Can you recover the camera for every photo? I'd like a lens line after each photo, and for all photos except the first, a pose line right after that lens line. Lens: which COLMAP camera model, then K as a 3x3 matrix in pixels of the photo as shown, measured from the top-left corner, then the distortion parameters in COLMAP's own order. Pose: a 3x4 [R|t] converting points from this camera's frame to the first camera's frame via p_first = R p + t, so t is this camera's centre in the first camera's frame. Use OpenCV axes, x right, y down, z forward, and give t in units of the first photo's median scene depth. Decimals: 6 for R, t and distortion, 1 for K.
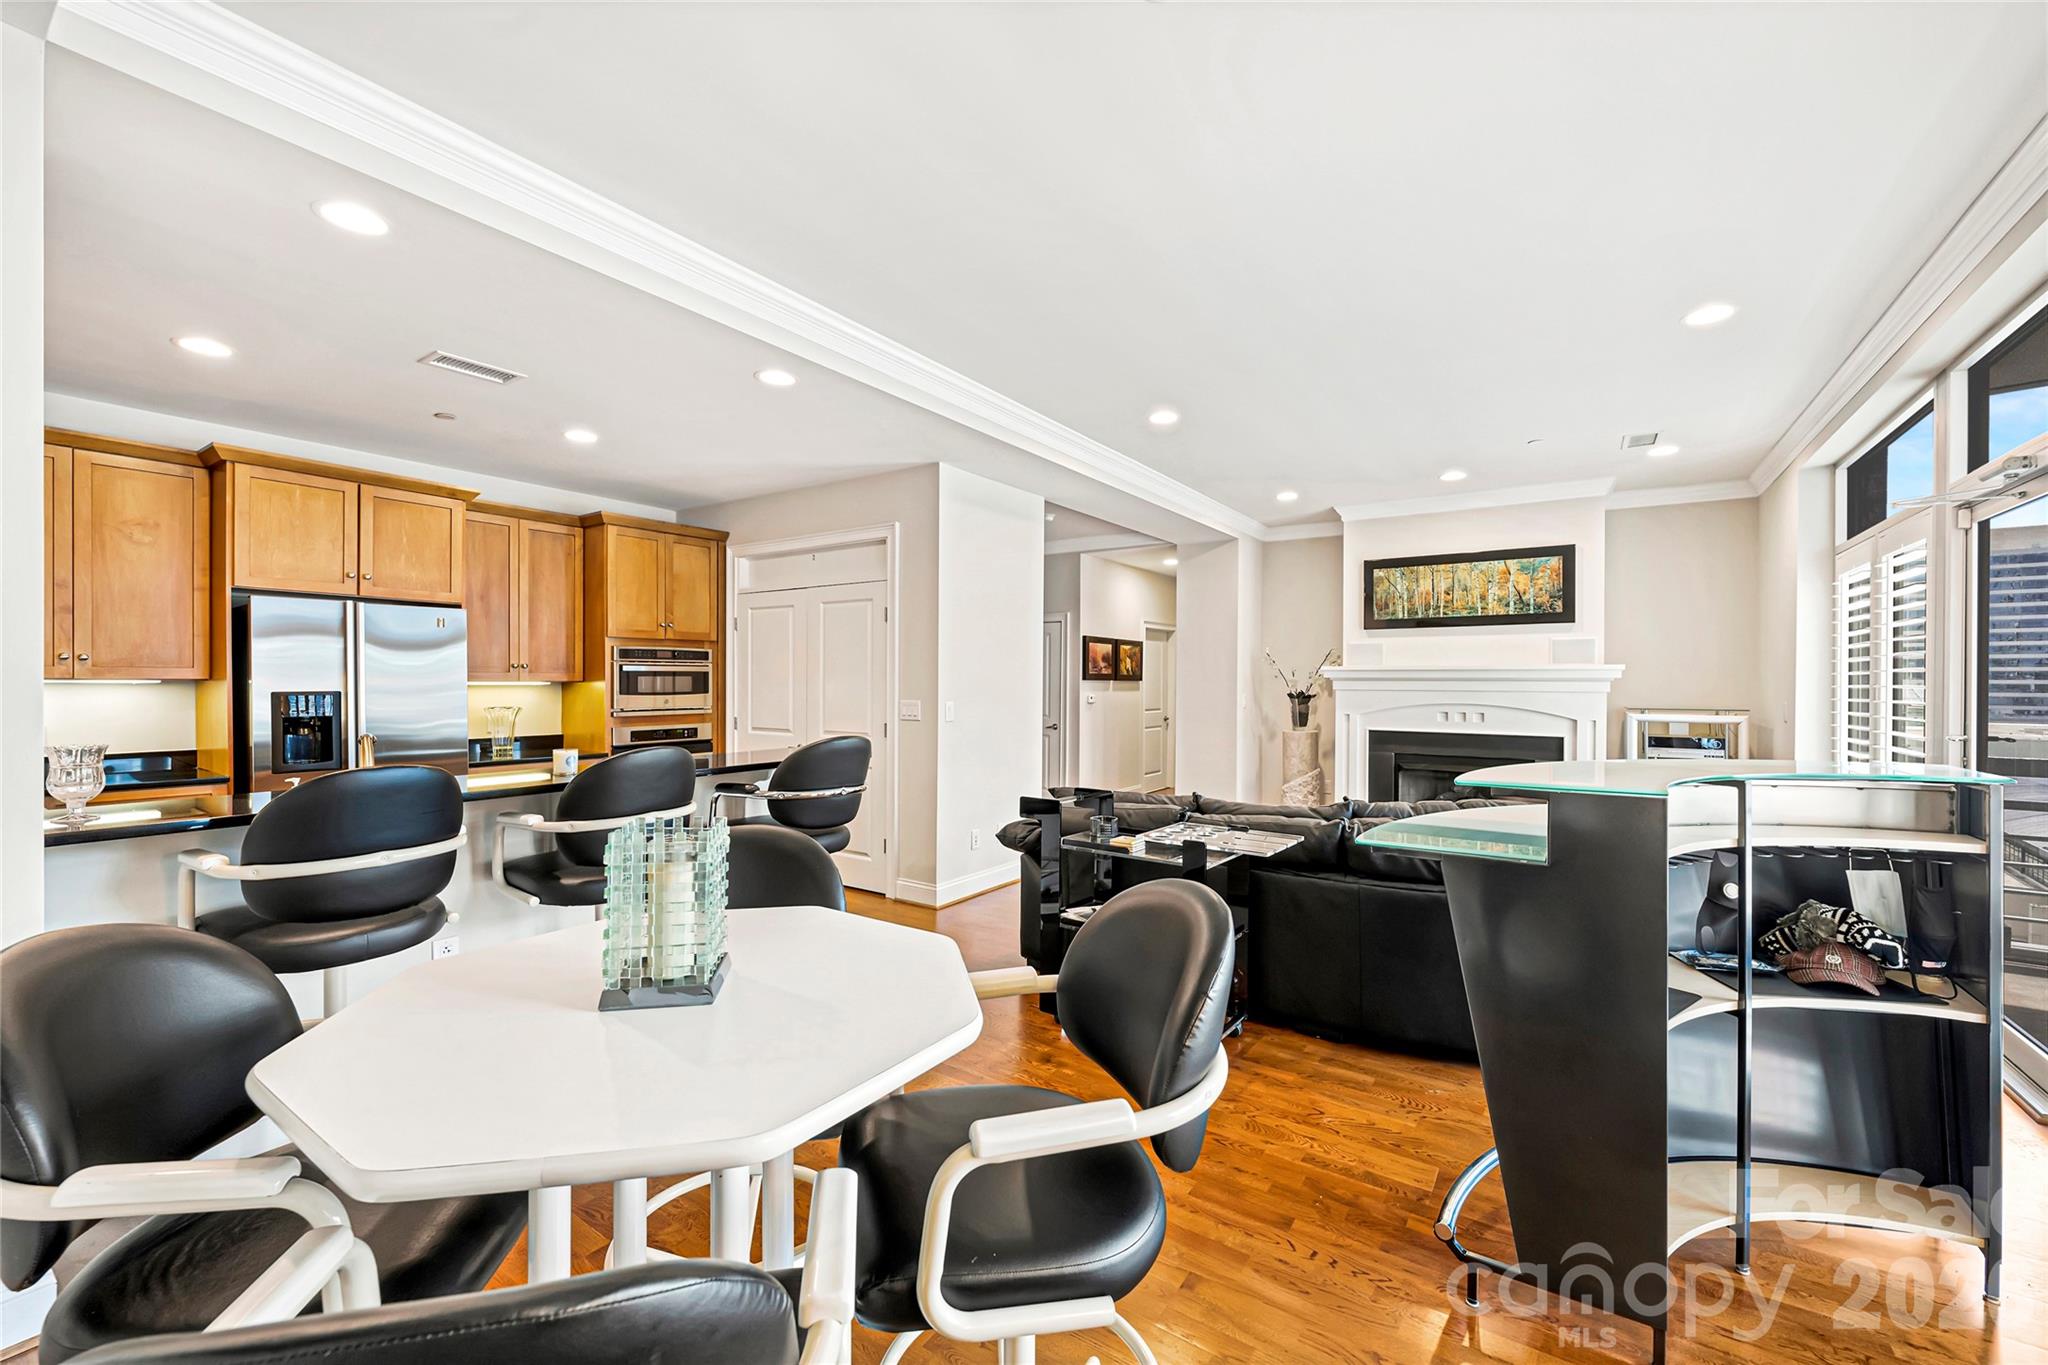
lens RADIAL K [[818.5, 0, 1031.6], [0, 818.5, 690.1], [0, 0, 1]] dist [-0.000881, 0.000175]
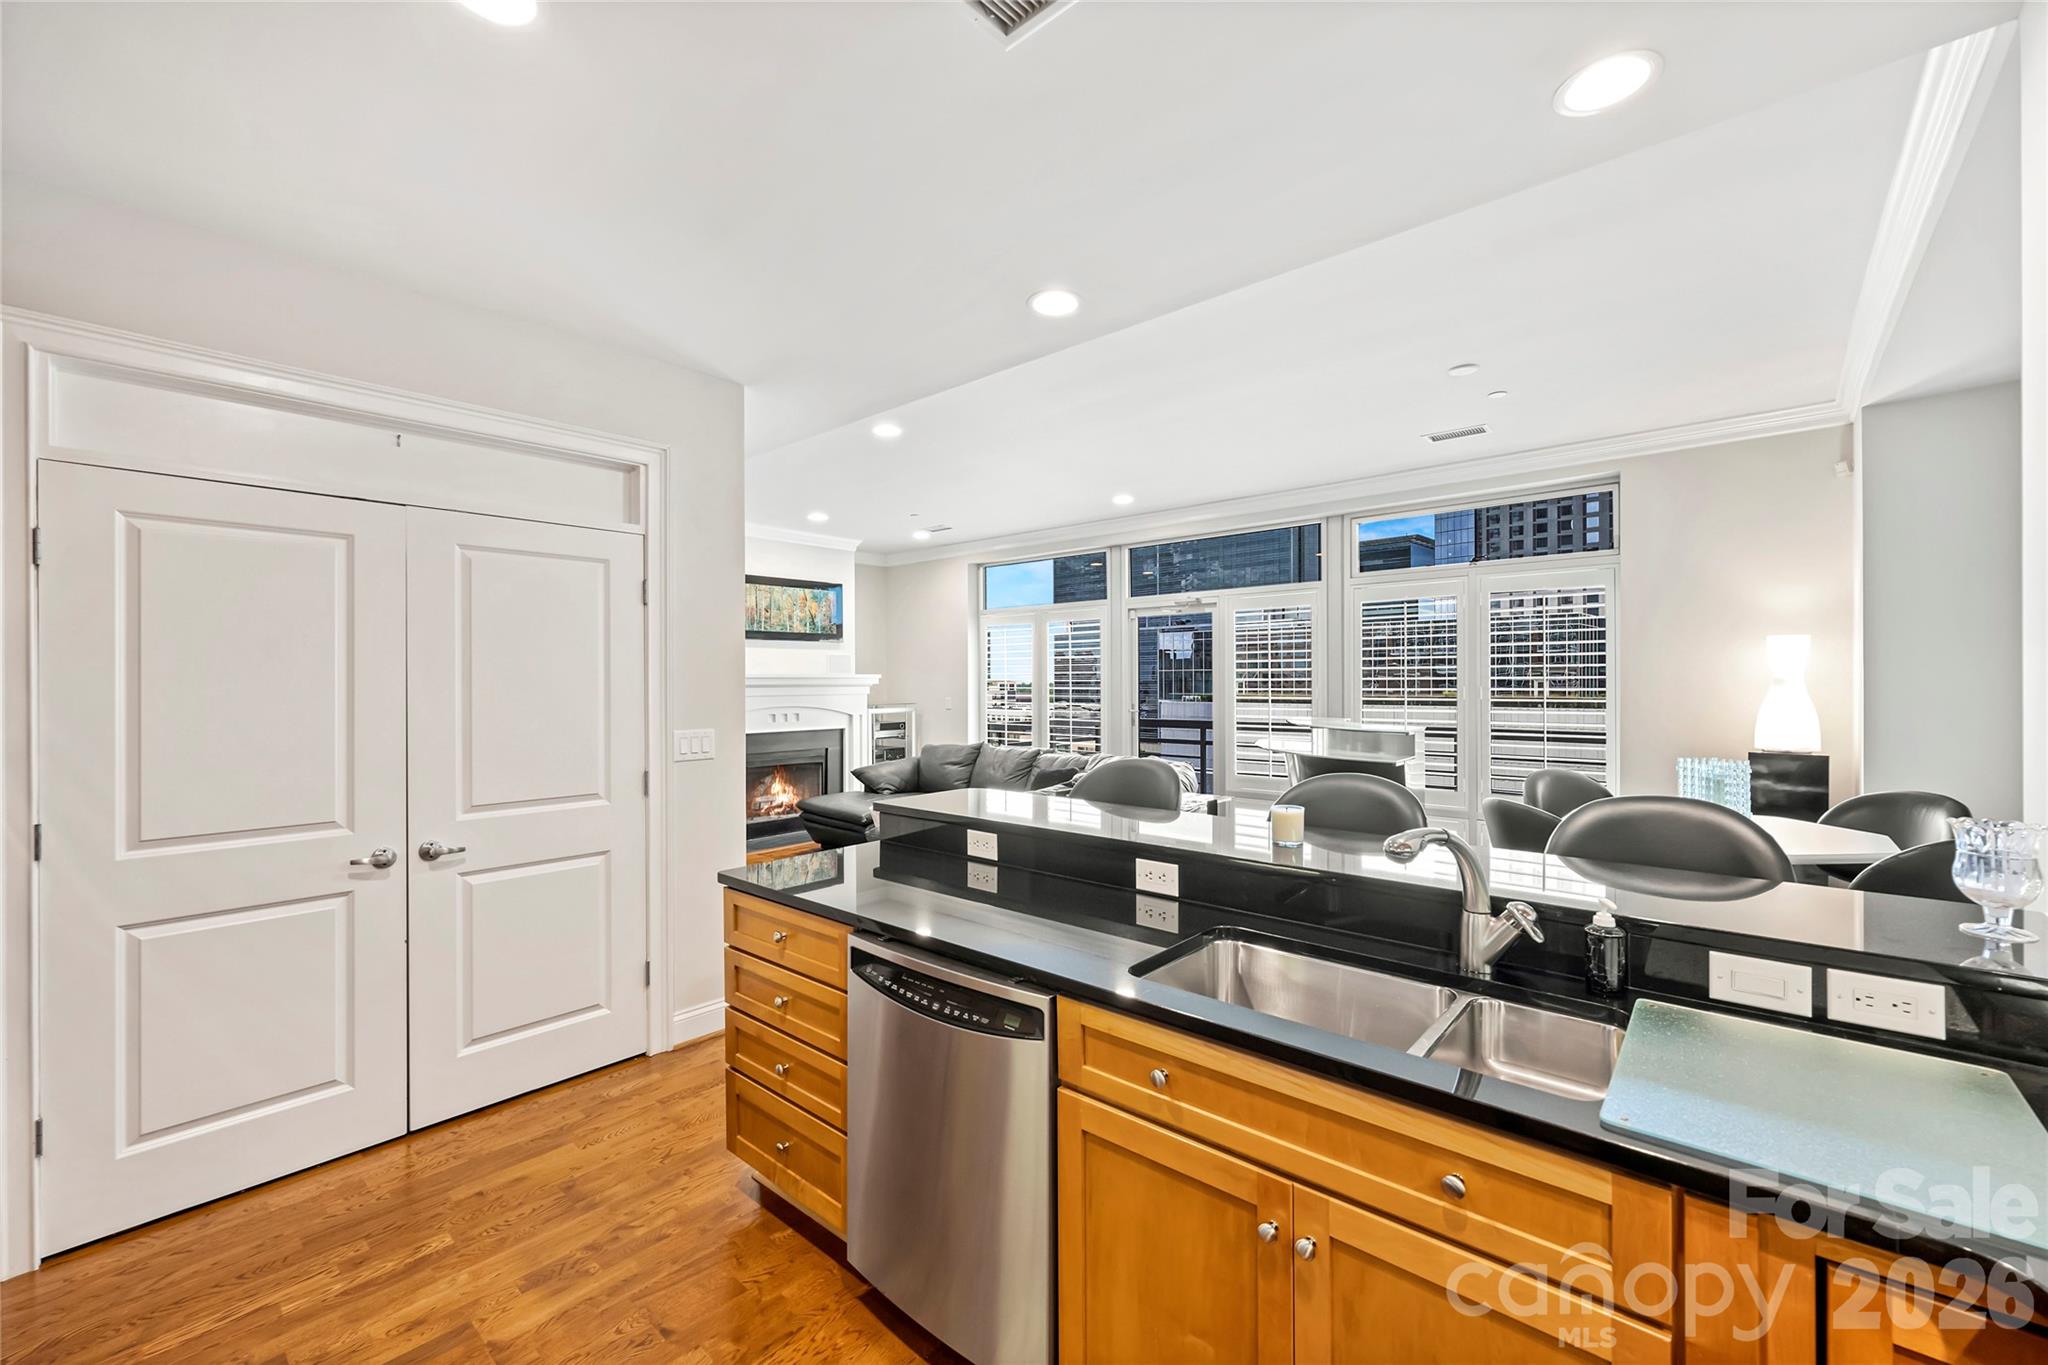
lens RADIAL K [[818.5, 0, 1013.7], [0, 818.5, 678.1], [0, 0, 1]] dist [-0.000881, 0.000175]
pose [[0.121090, -0.001057, 0.992641, -0.630586], [0.013169, 0.999913, -0.000542, -0.019913], [-0.992554, 0.013138, 0.121093, 0.557142]]
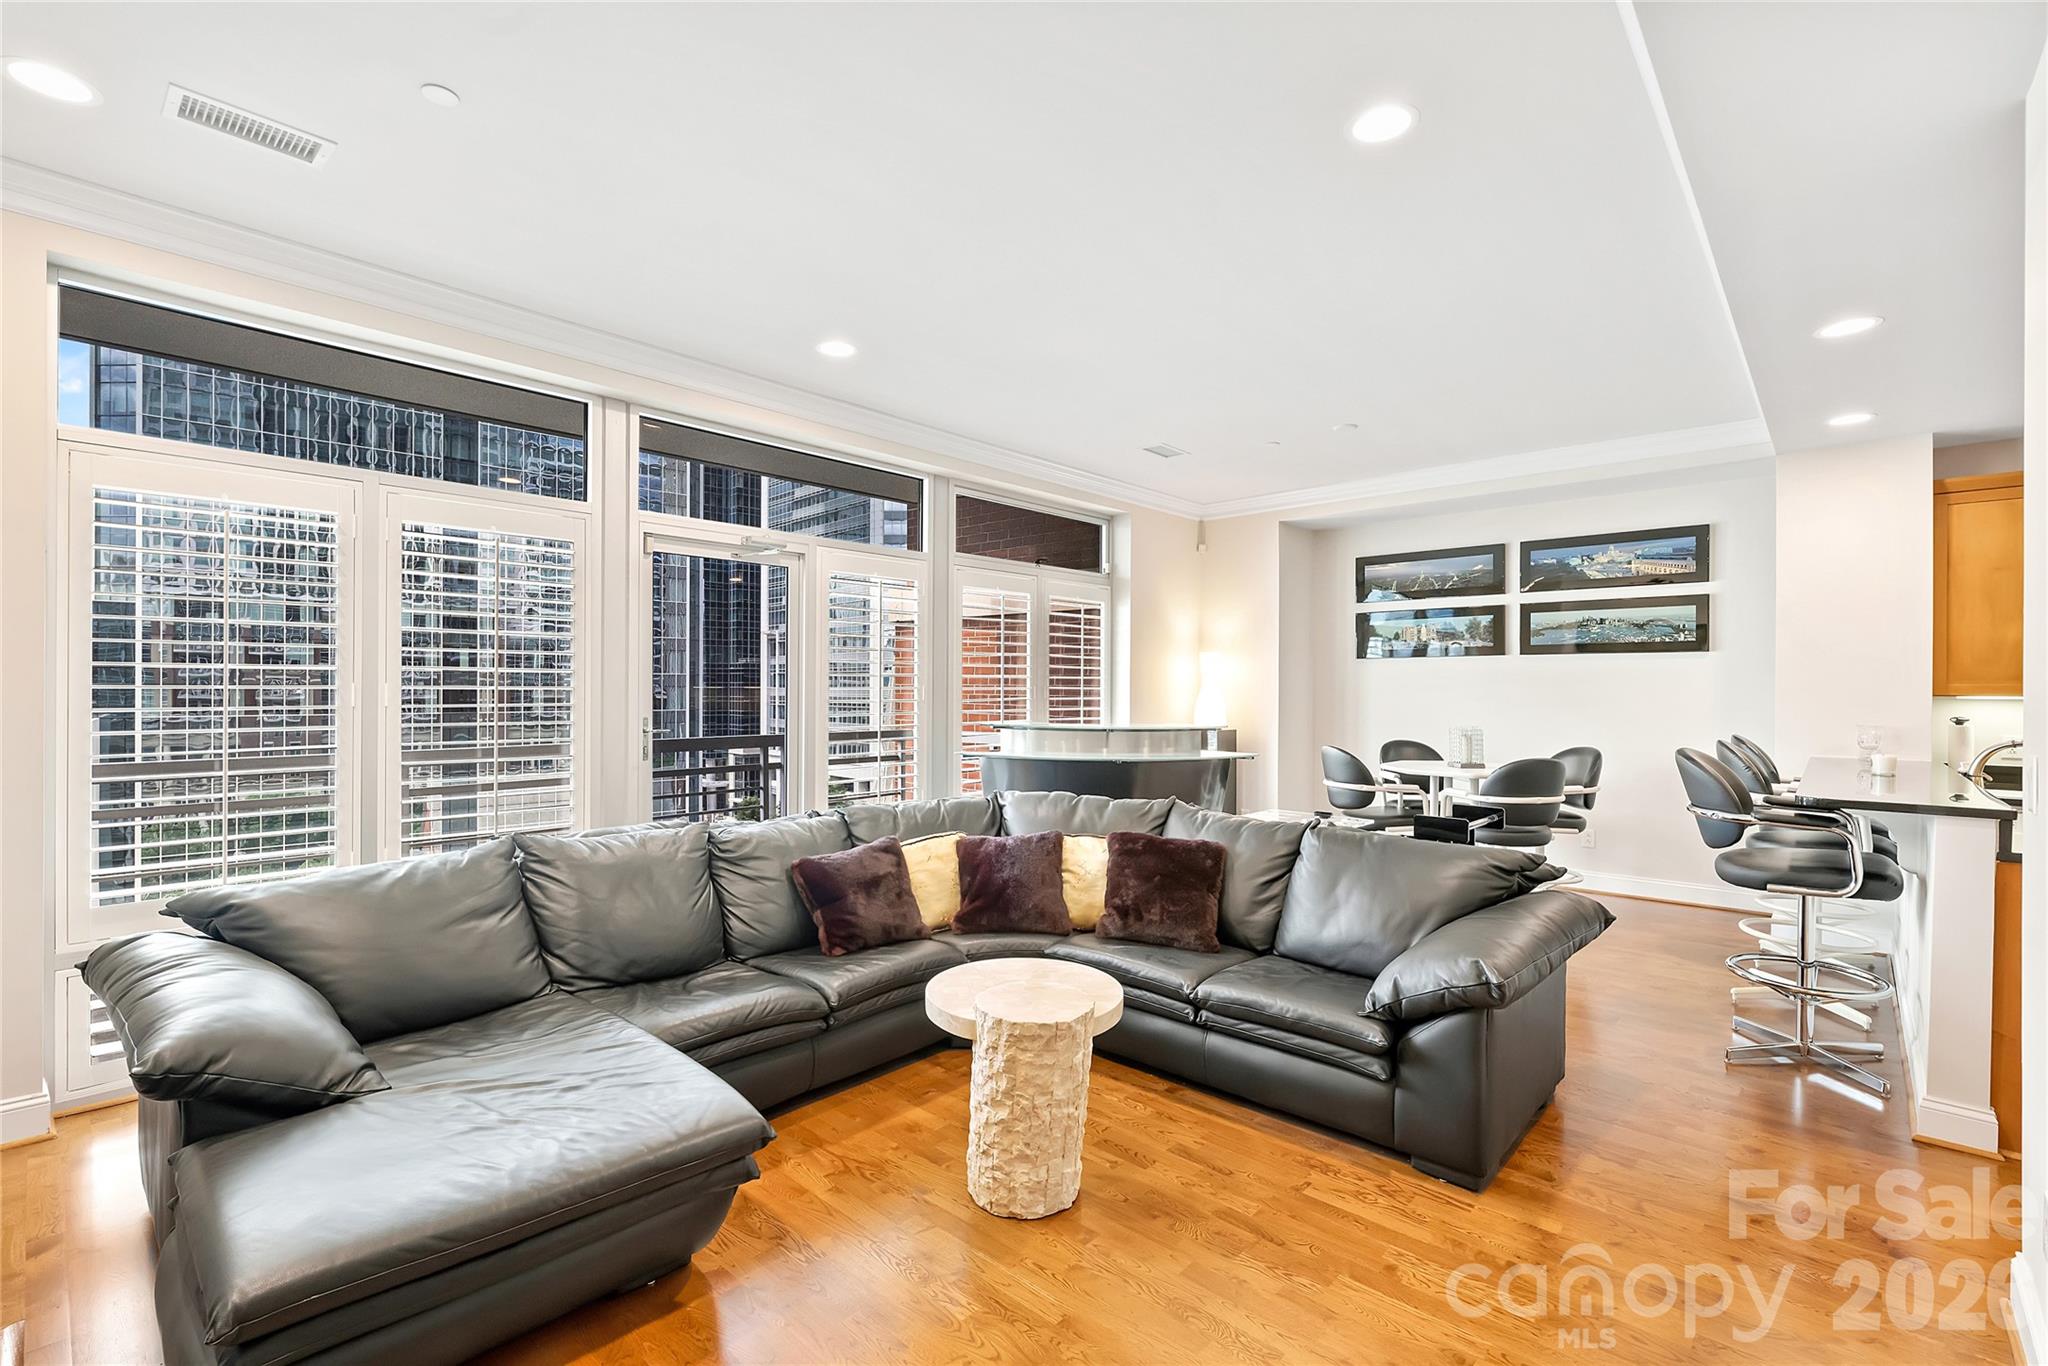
lens RADIAL K [[903.0, 0, 1025.8], [0, 903.0, 687.0], [0, 0, 1]] dist [-0.000049, 0.000602]
pose [[-0.990991, -0.010367, 0.133526, 0.216471], [-0.009367, 0.999923, 0.008113, -0.011650], [-0.133599, 0.006790, -0.991012, 1.176659]]
